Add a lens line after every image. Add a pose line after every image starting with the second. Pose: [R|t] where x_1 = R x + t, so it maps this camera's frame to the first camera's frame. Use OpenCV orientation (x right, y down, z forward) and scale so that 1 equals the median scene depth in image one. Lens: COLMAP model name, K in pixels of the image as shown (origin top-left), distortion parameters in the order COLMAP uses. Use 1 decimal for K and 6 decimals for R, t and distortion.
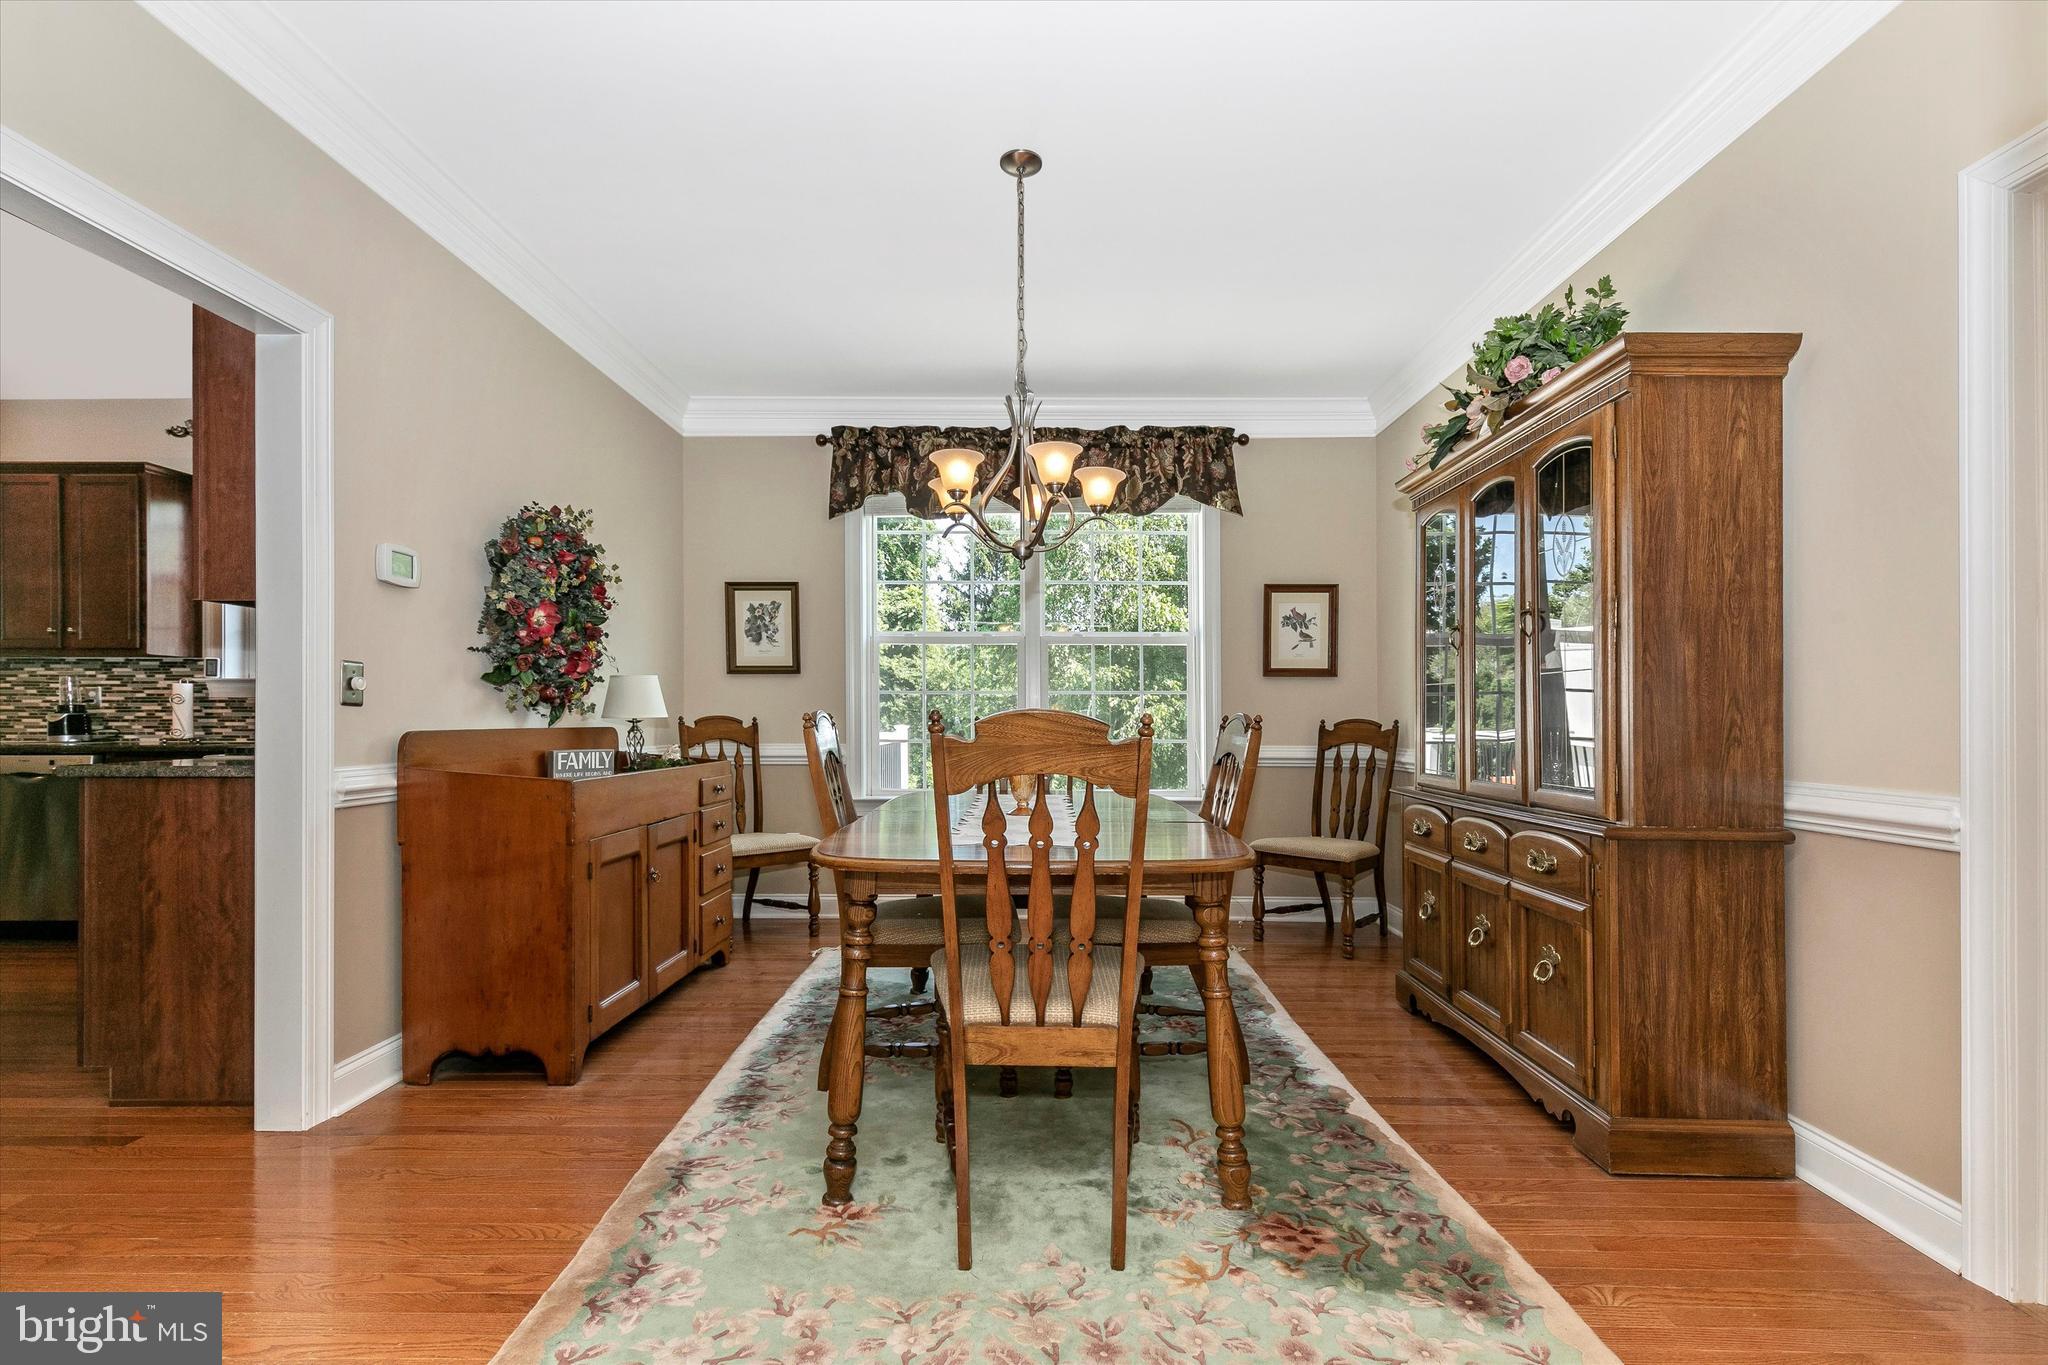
lens RADIAL K [[969.6, 0, 1023.1], [0, 969.6, 730.7], [0, 0, 1]] dist [0.019150, 0.000134]
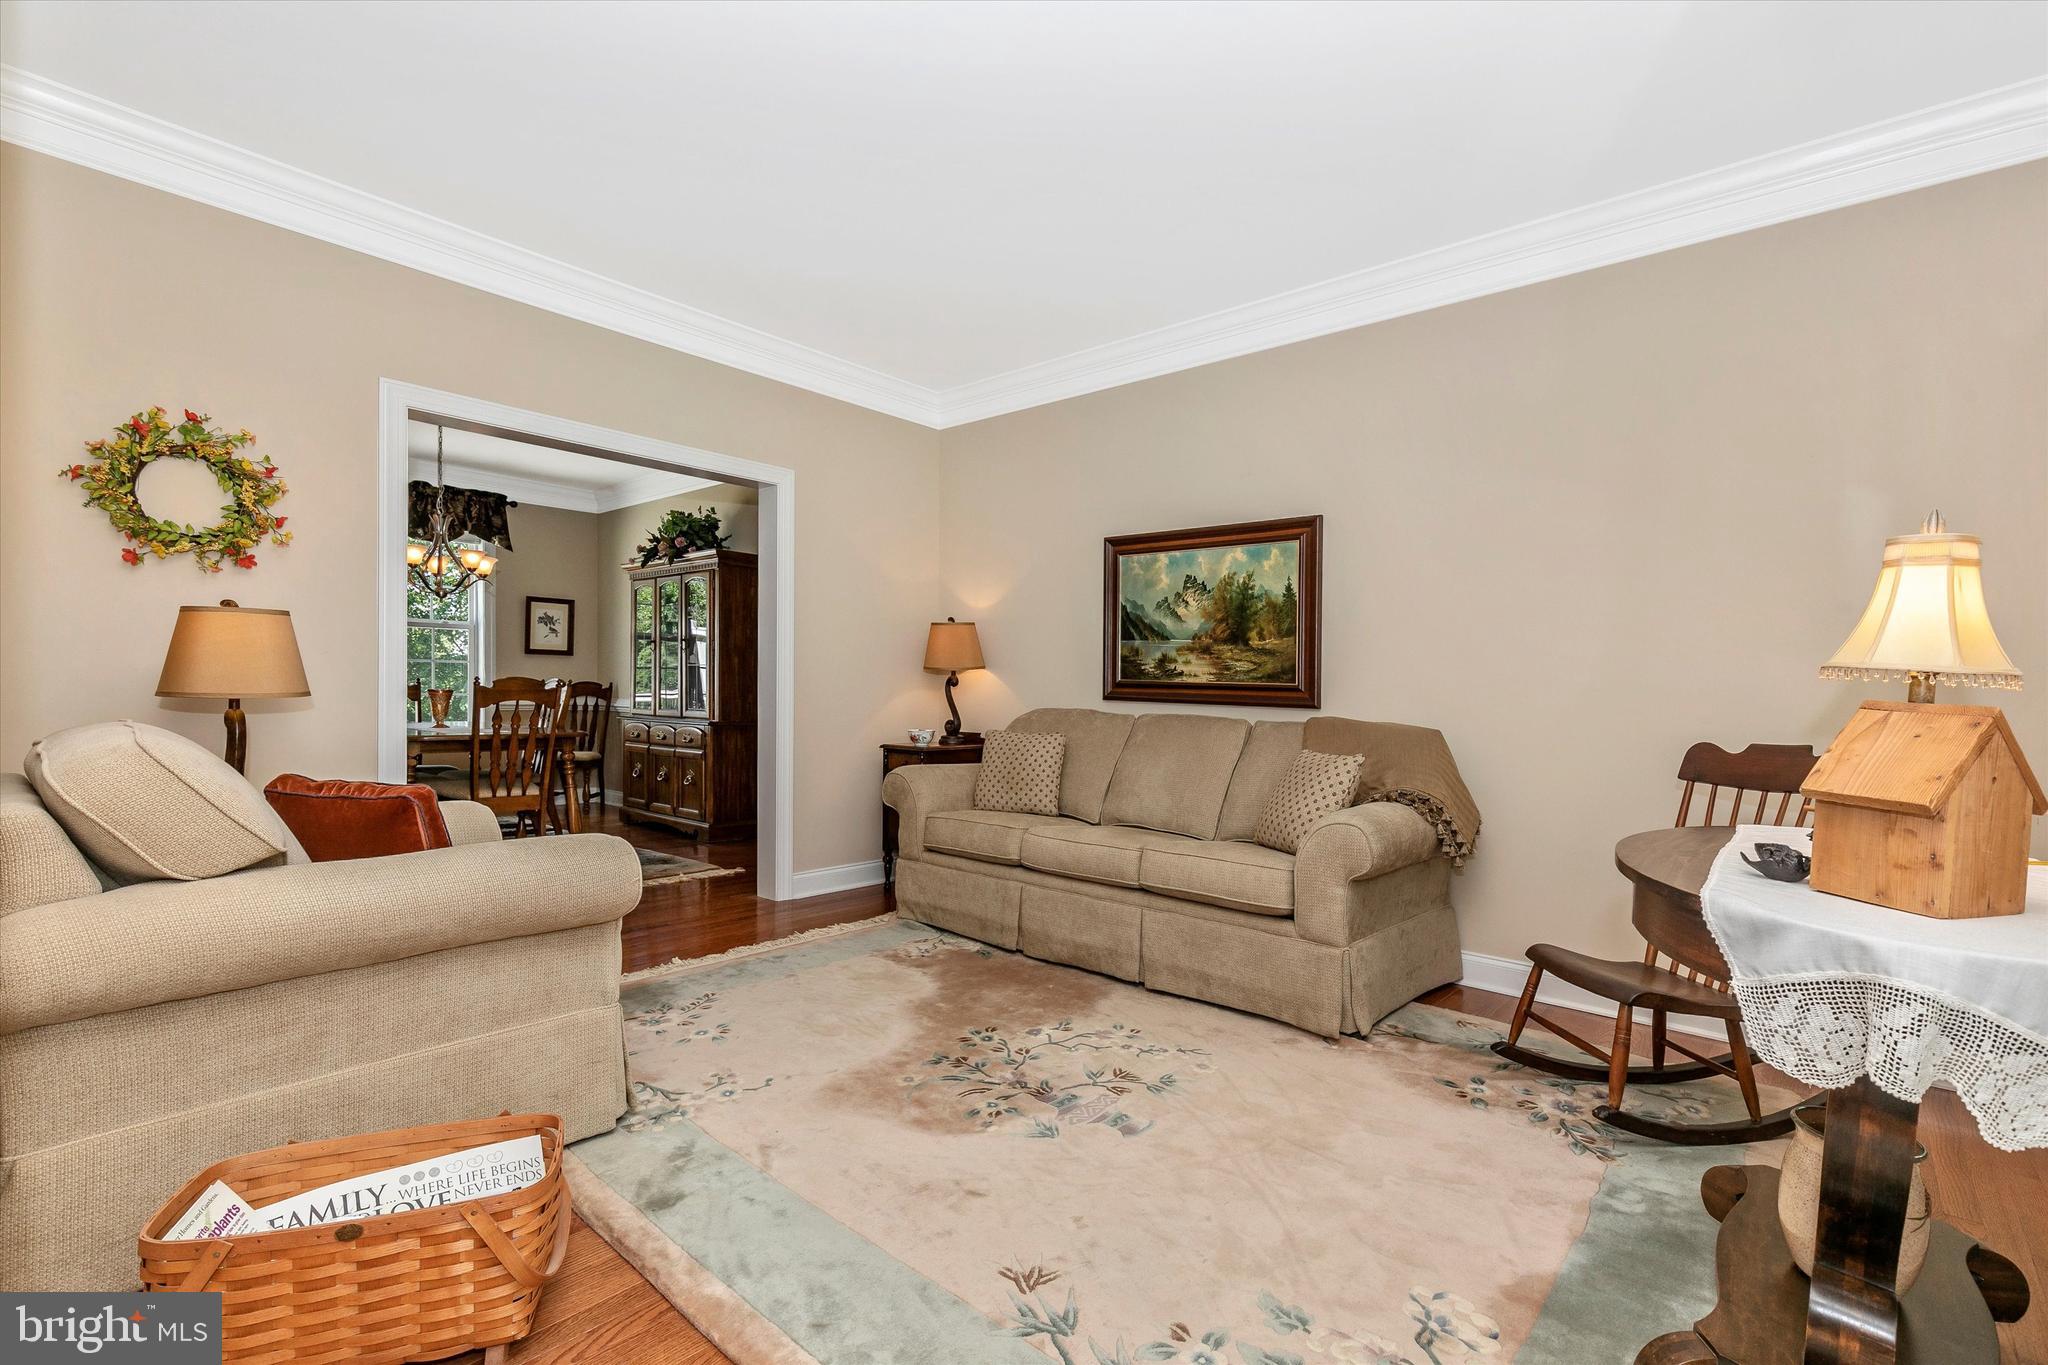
lens RADIAL K [[894.2, 0, 1020.1], [0, 894.2, 690.0], [0, 0, 1]] dist [0.007202, -0.001761]
pose [[0.665348, 0.010142, 0.746464, -0.325248], [-0.007855, 0.999947, -0.006585, 0.006804], [-0.746492, -0.001482, 0.665393, -0.614577]]
